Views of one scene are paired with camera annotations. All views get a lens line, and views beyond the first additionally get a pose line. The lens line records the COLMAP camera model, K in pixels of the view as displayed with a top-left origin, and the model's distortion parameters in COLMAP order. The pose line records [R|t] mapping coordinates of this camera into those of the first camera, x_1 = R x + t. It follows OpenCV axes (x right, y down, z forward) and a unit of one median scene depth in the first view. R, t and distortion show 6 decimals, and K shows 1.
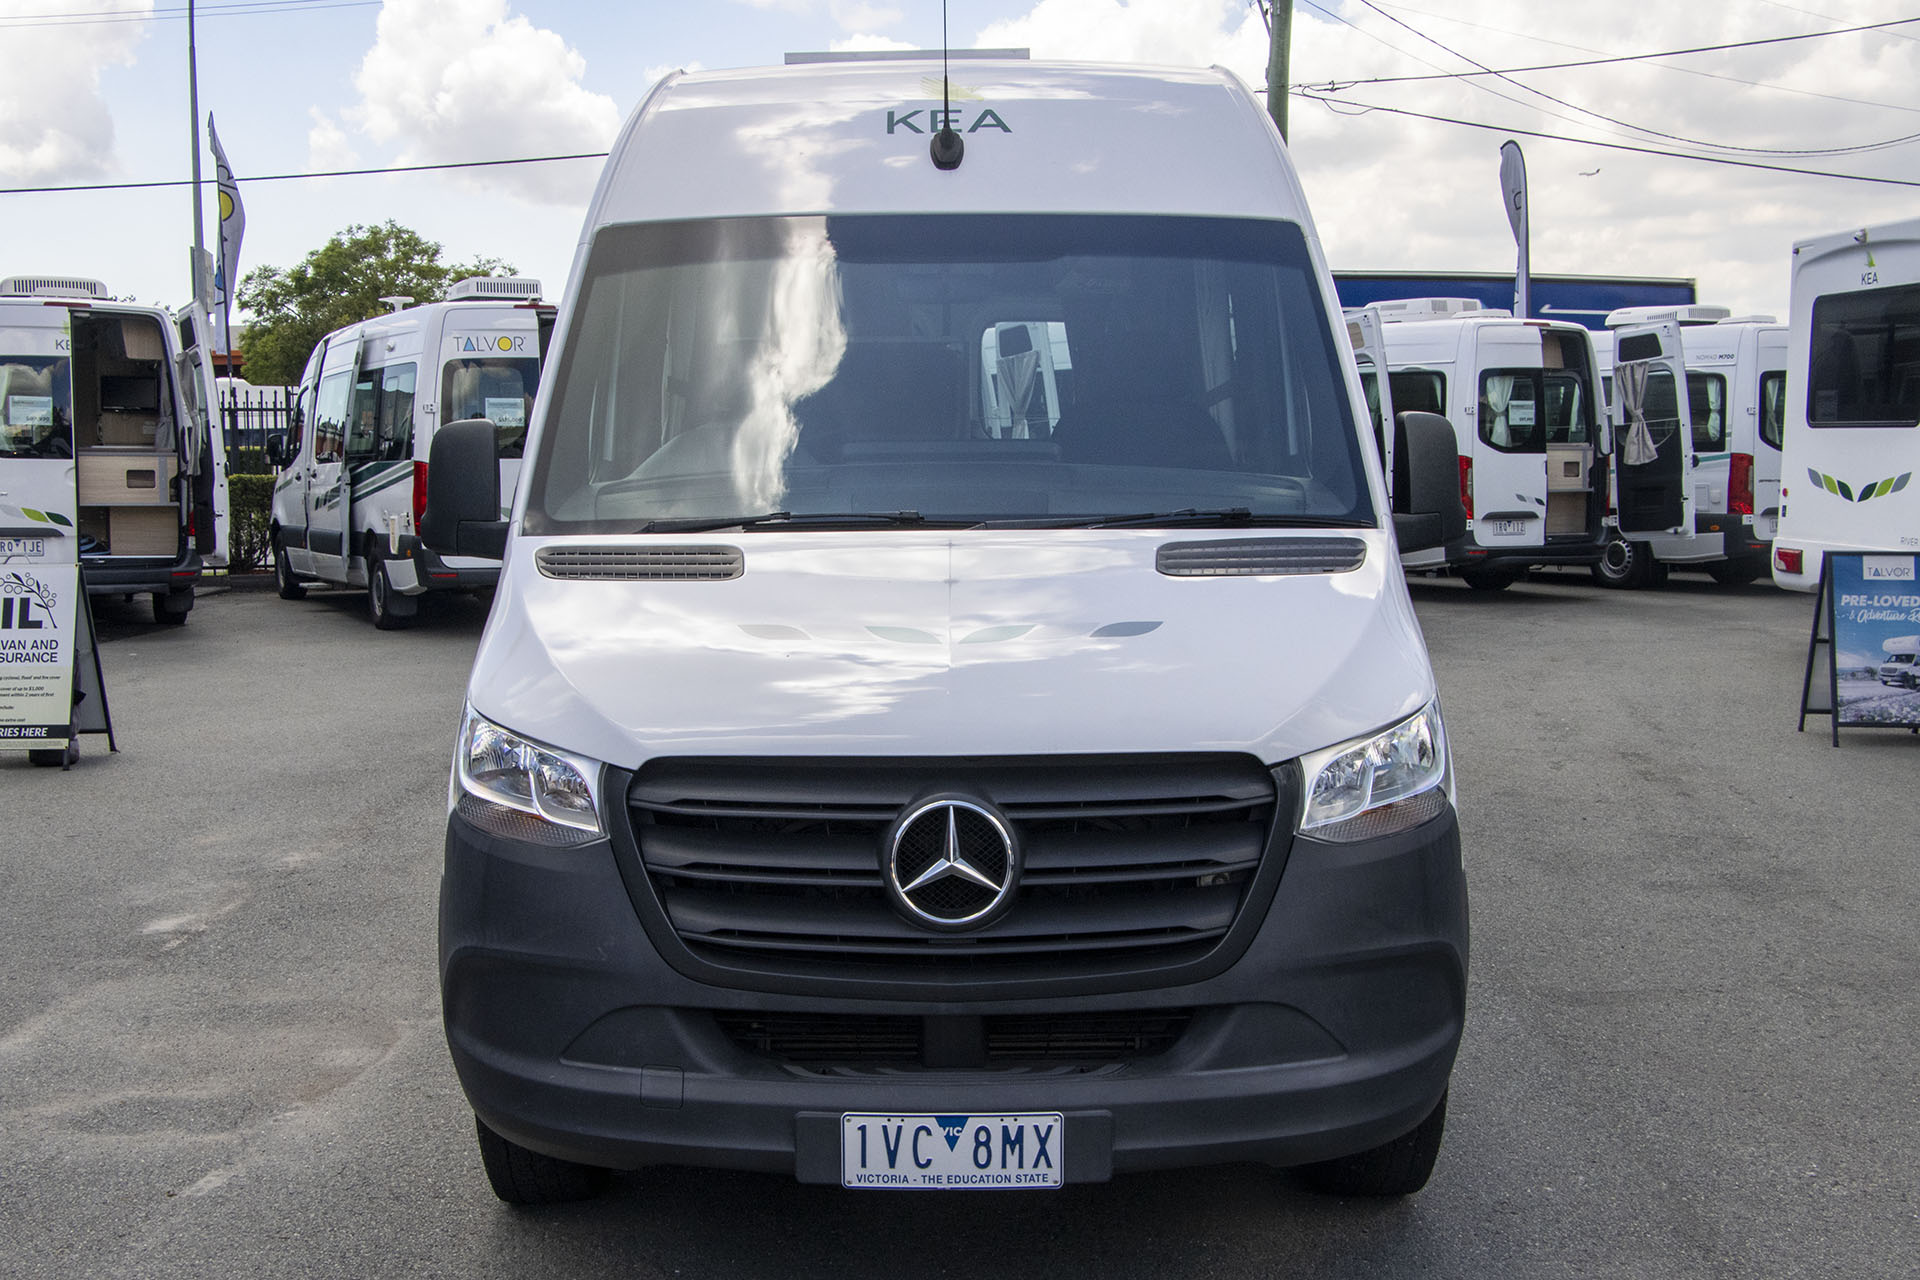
lens RADIAL K [[2088.6, 0, 964.0], [0, 2088.6, 678.5], [0, 0, 1]] dist [0.090646, 0.000000]
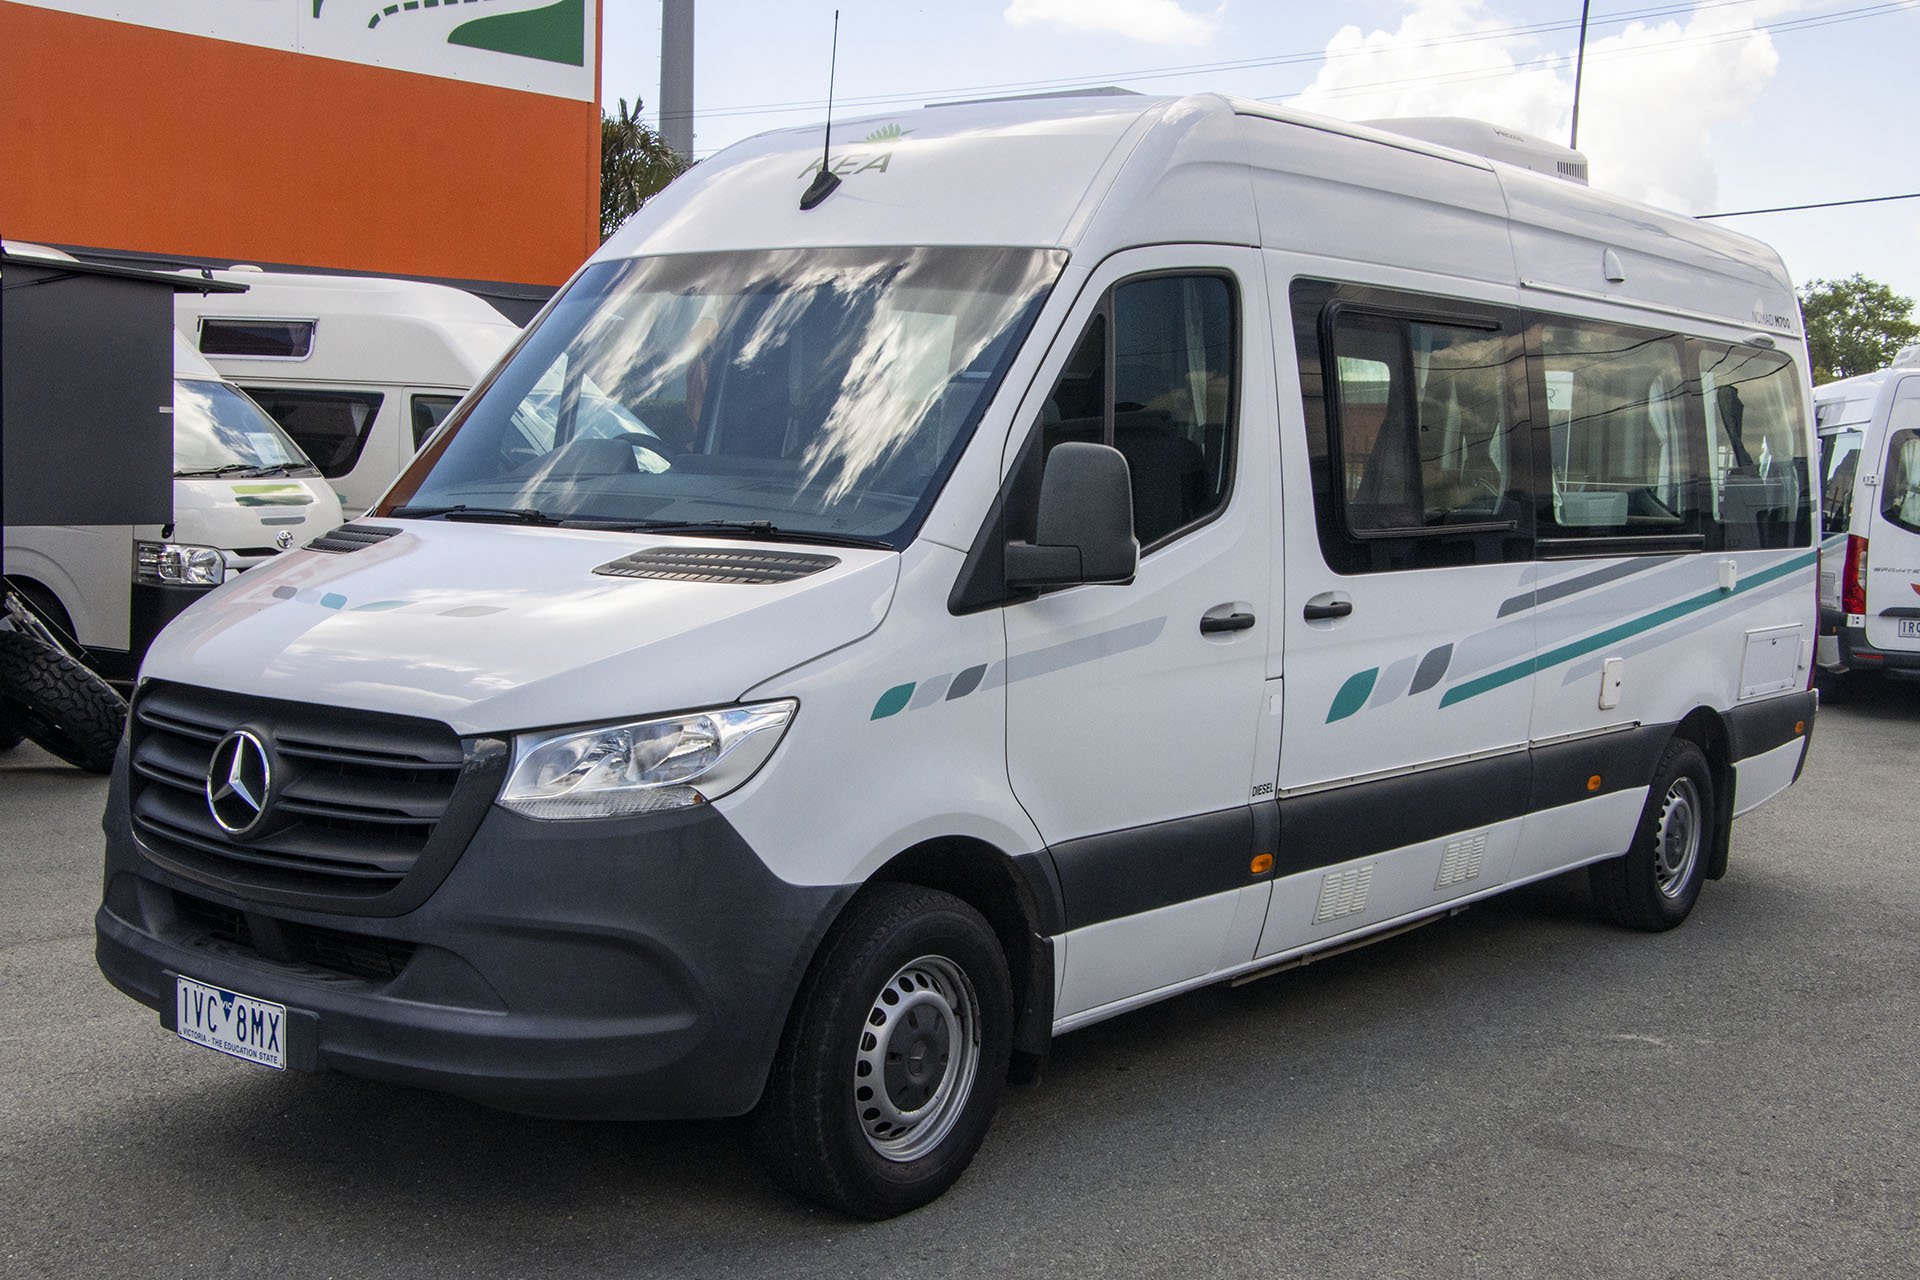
lens RADIAL K [[2304.9, 0, 965.1], [0, 2304.9, 644.8], [0, 0, 1]] dist [-0.001400, 0.000000]
pose [[0.792431, 0.086129, -0.603850, 1.107581], [-0.119092, 0.992775, -0.014681, -0.020607], [0.598222, 0.083548, 0.796963, 0.180793]]
